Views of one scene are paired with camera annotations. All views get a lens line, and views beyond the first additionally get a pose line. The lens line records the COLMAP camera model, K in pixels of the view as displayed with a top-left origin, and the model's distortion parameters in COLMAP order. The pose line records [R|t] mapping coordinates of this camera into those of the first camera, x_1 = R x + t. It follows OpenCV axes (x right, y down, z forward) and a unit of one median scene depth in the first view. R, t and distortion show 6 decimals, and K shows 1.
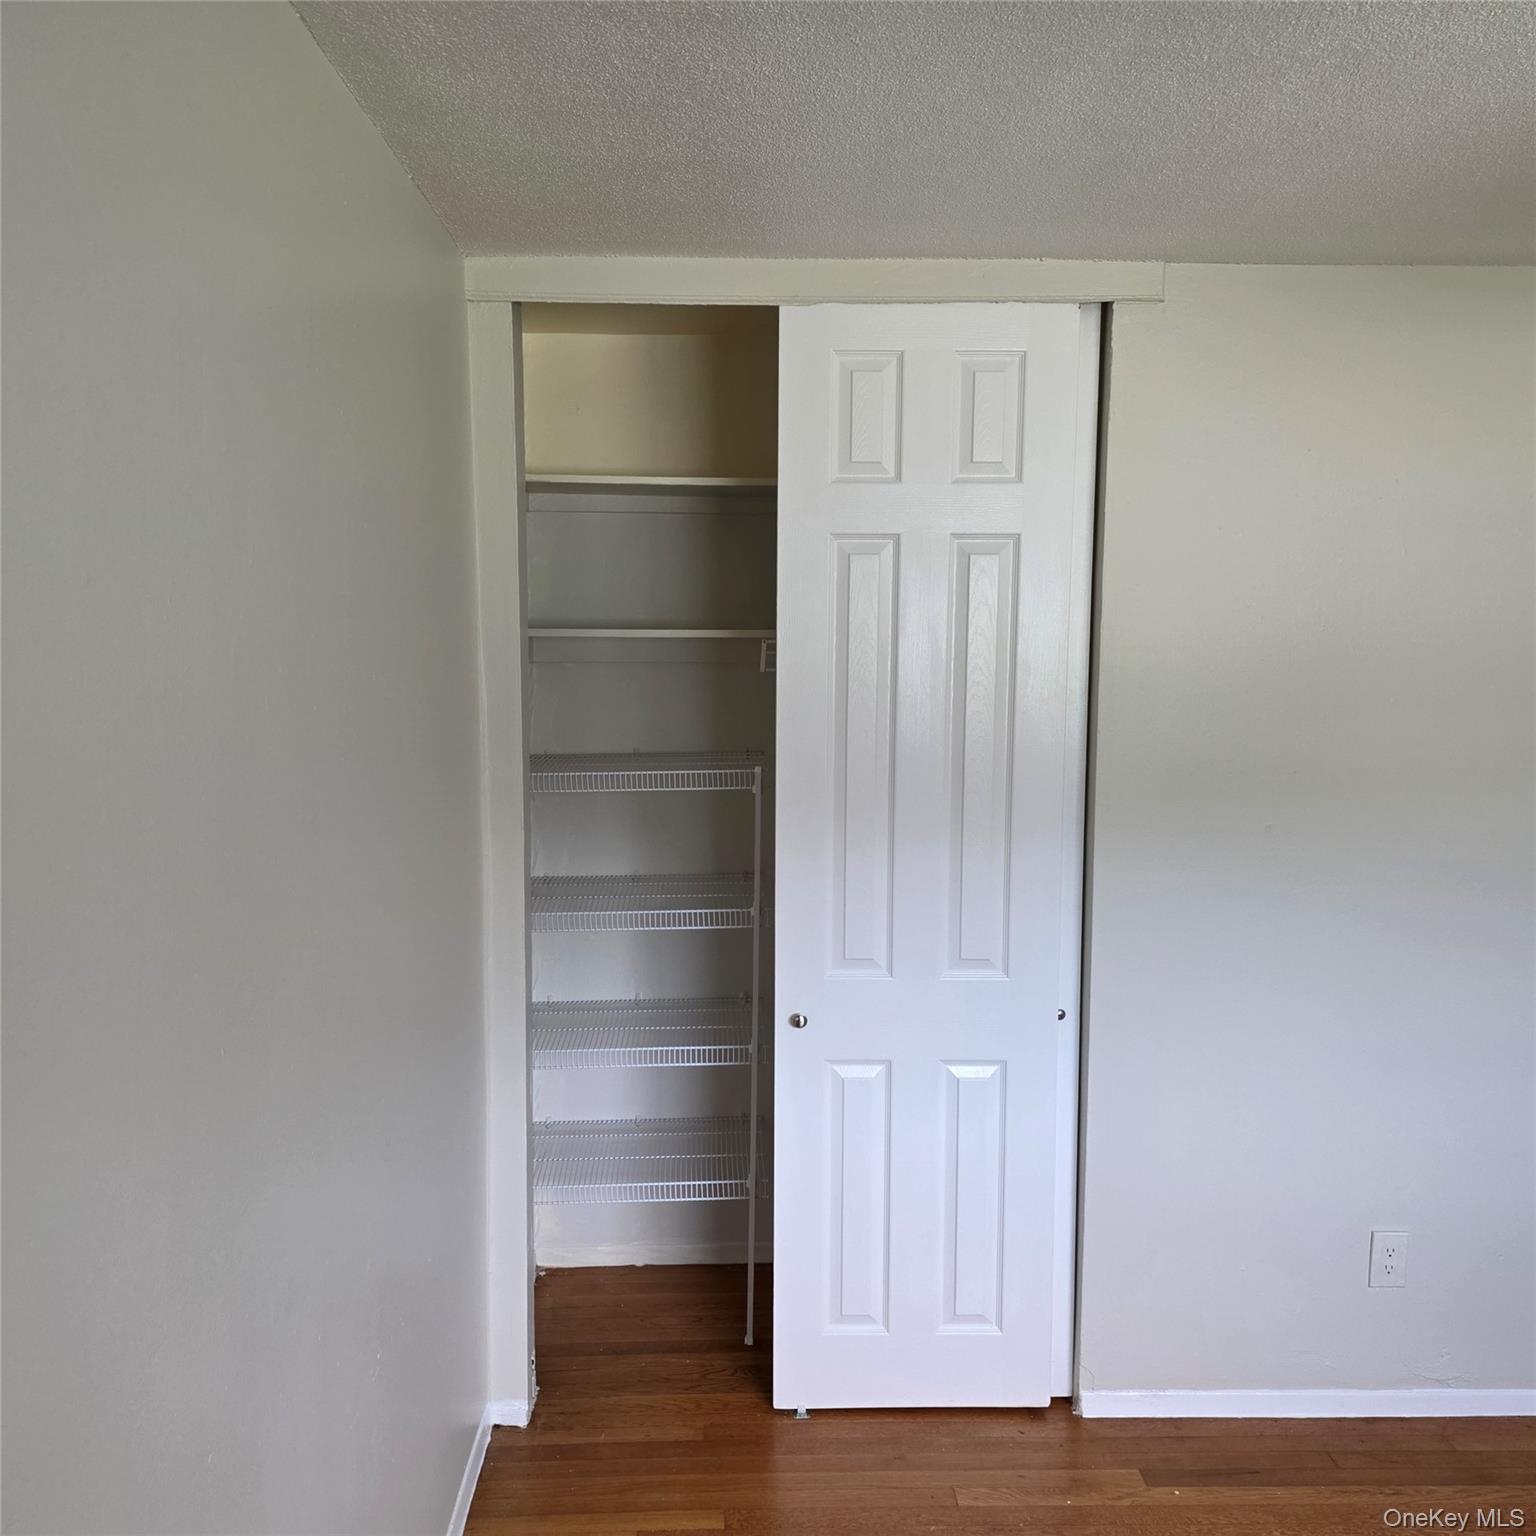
lens RADIAL K [[1371.1, 0, 743.1], [0, 1371.1, 790.4], [0, 0, 1]] dist [0.085151, -0.093286]
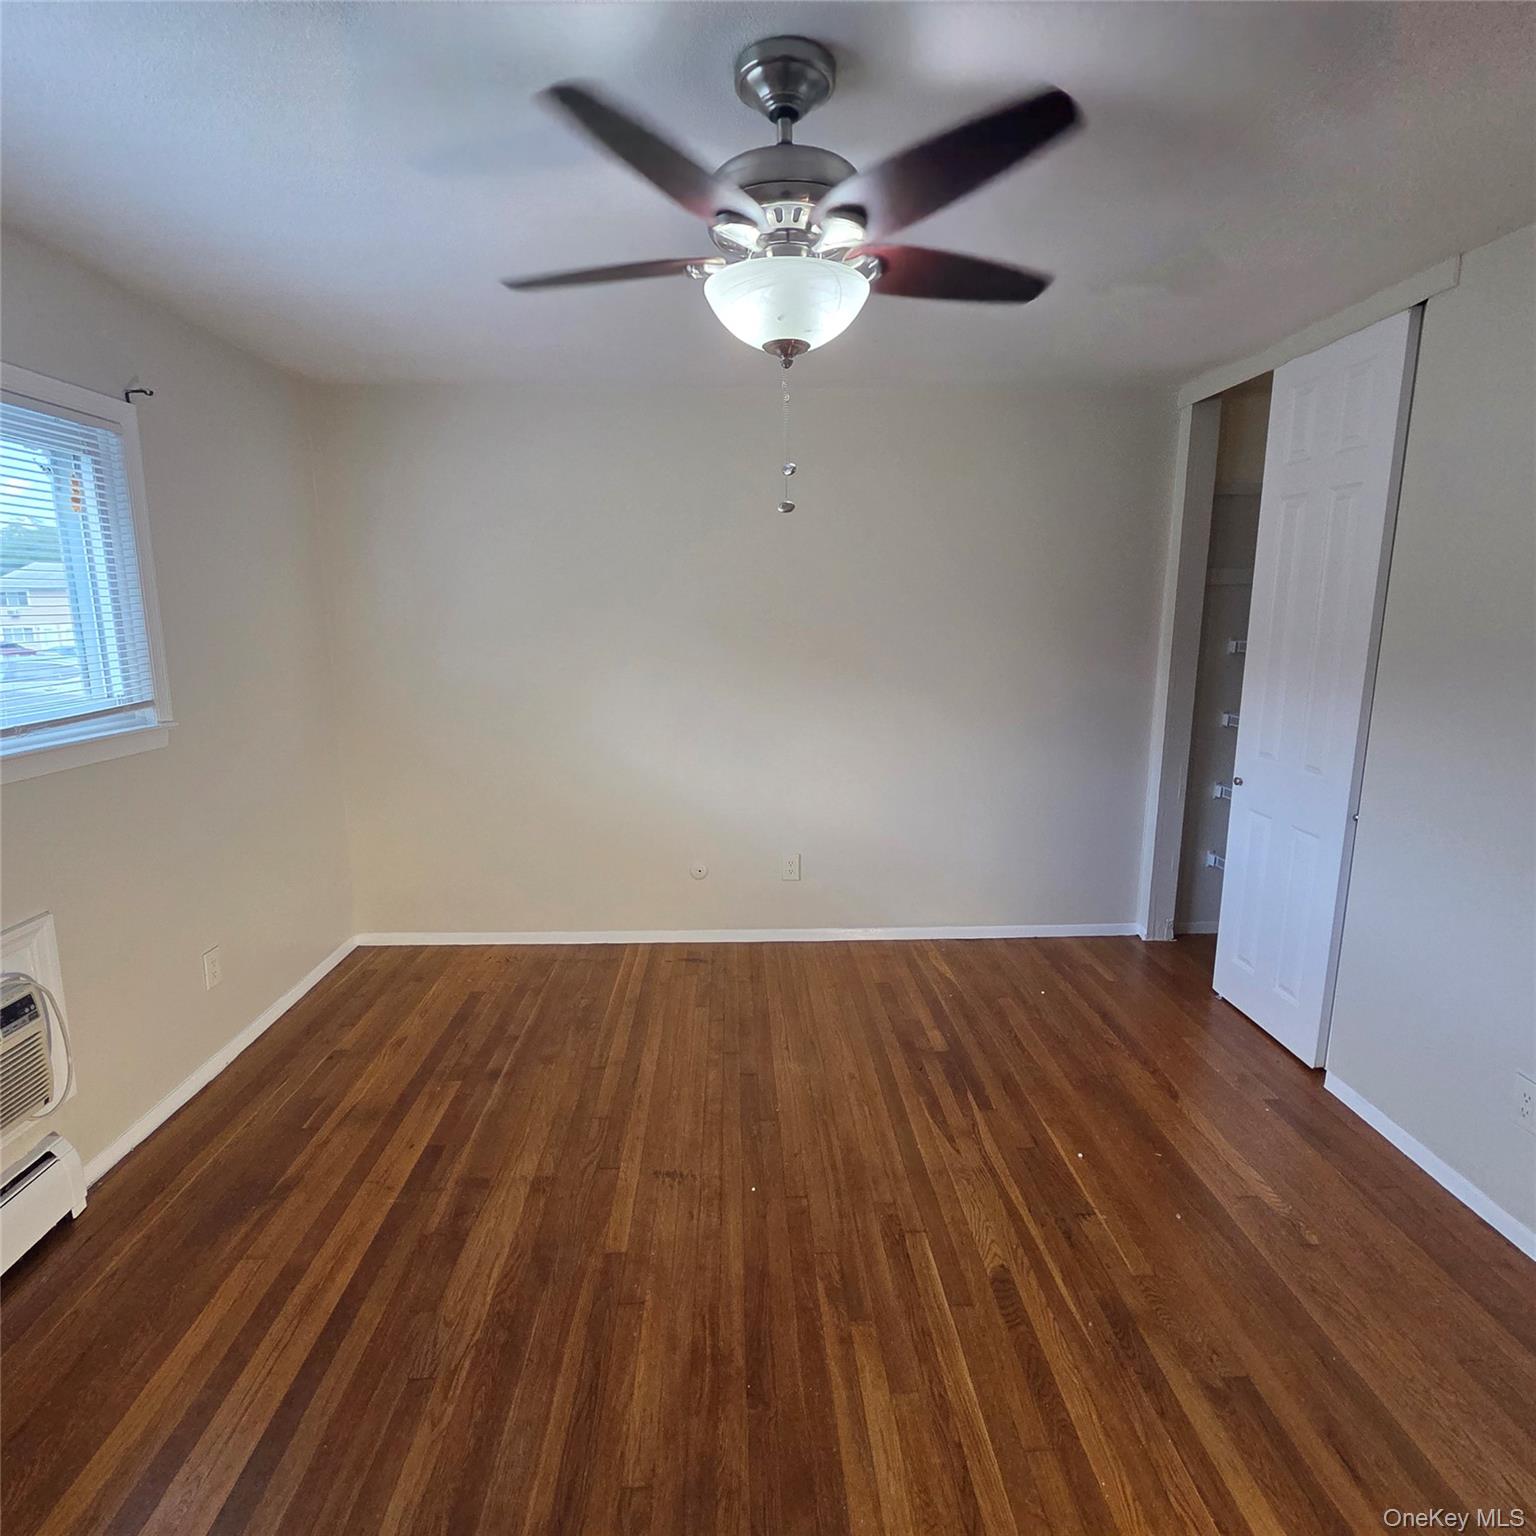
lens RADIAL K [[837.6, 0, 755.9], [0, 837.6, 767.7], [0, 0, 1]] dist [0.008566, -0.005931]
pose [[0.002590, 0.193862, -0.981025, 1.067481], [-0.091414, 0.976967, 0.192819, -0.003960], [0.995810, 0.089180, 0.020252, 0.343098]]
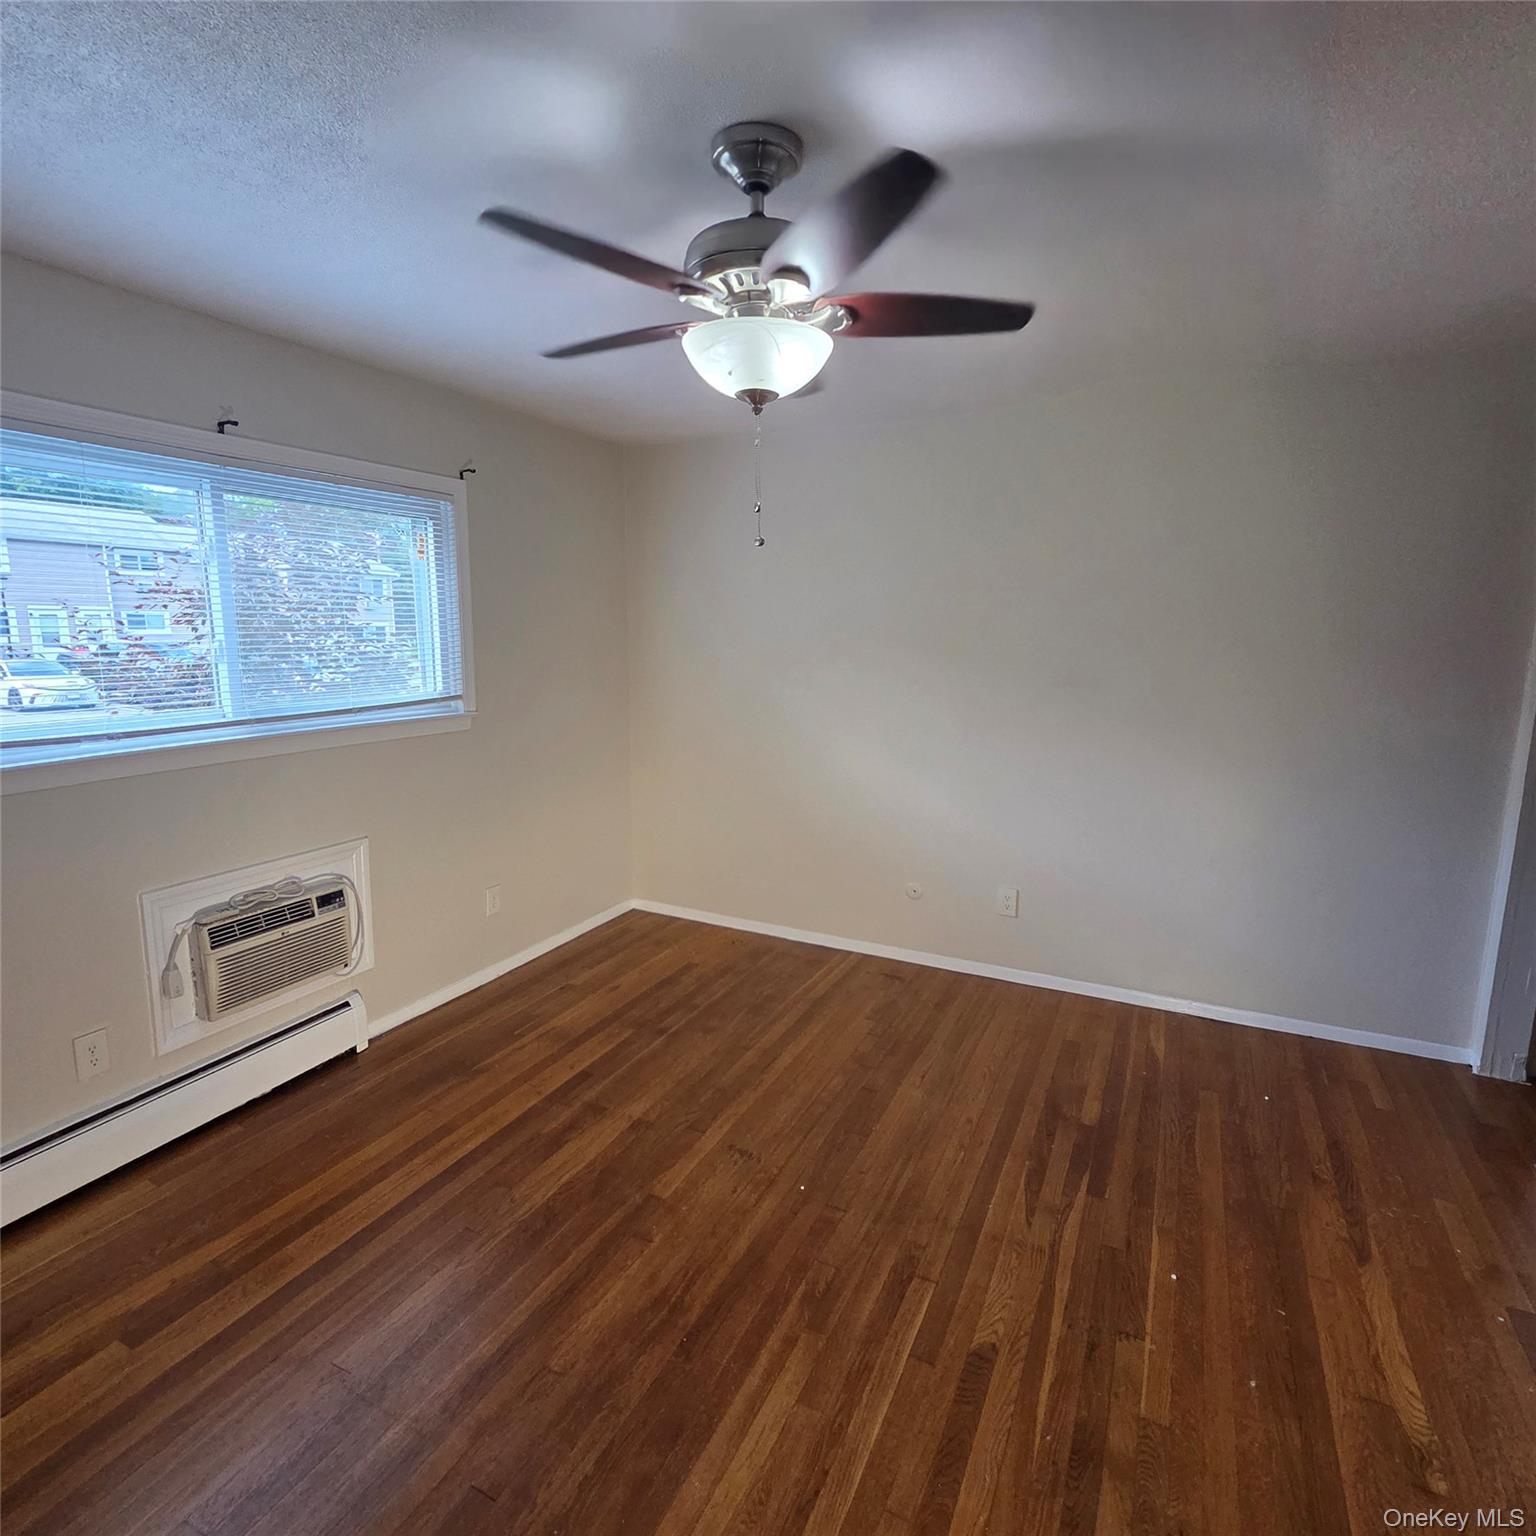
lens RADIAL K [[837.6, 0, 763.0], [0, 837.6, 769.1], [0, 0, 1]] dist [0.008566, -0.005931]
pose [[-0.473942, 0.150978, -0.867516, 1.040426], [-0.084600, 0.972827, 0.215524, -0.035290], [0.876483, 0.175538, -0.448291, 0.639794]]
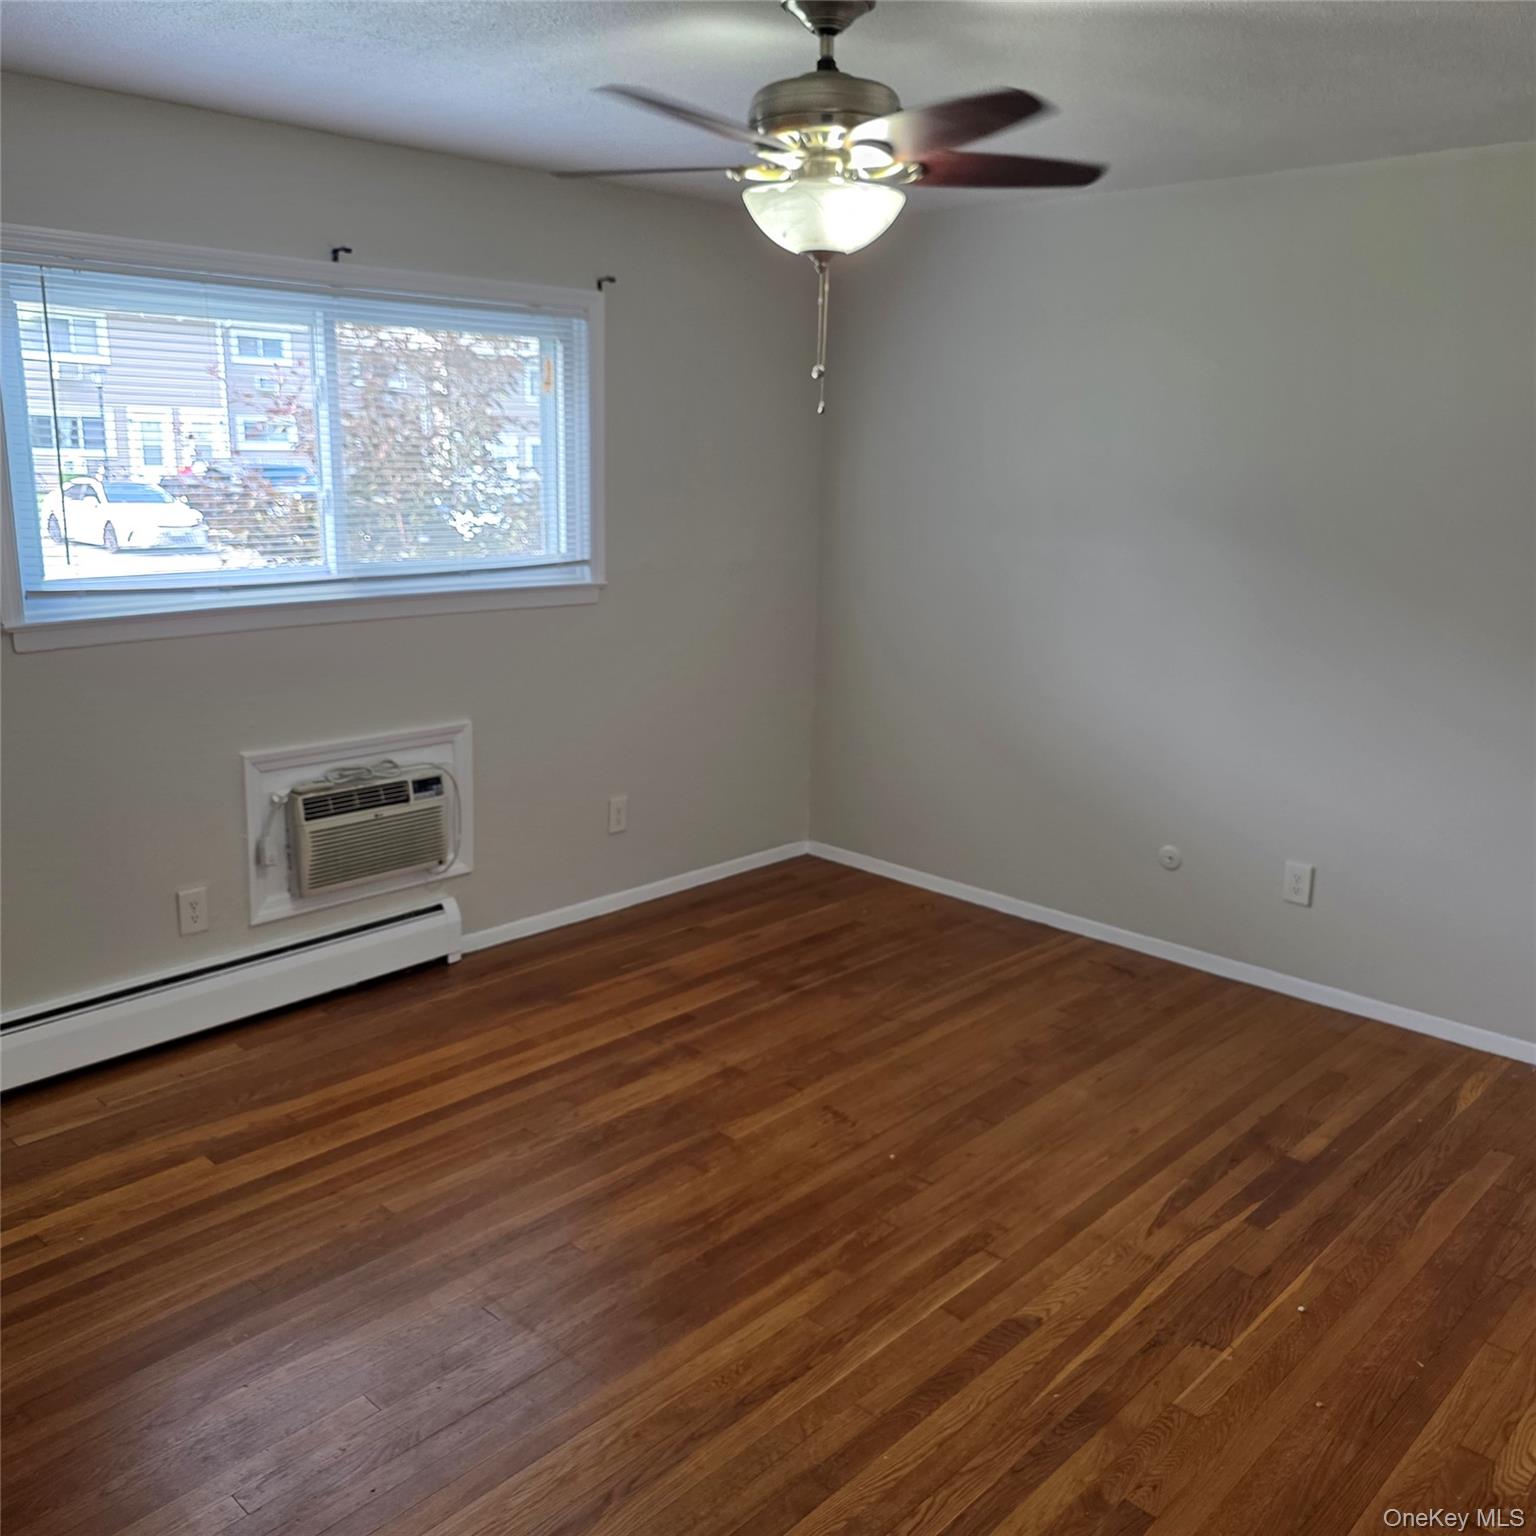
lens RADIAL K [[1371.1, 0, 761.8], [0, 1371.1, 761.6], [0, 0, 1]] dist [0.085151, -0.093286]
pose [[-0.707638, 0.151108, -0.690228, 1.186867], [-0.081450, 0.952907, 0.292119, -0.101258], [0.701864, 0.262934, -0.662006, 0.961076]]
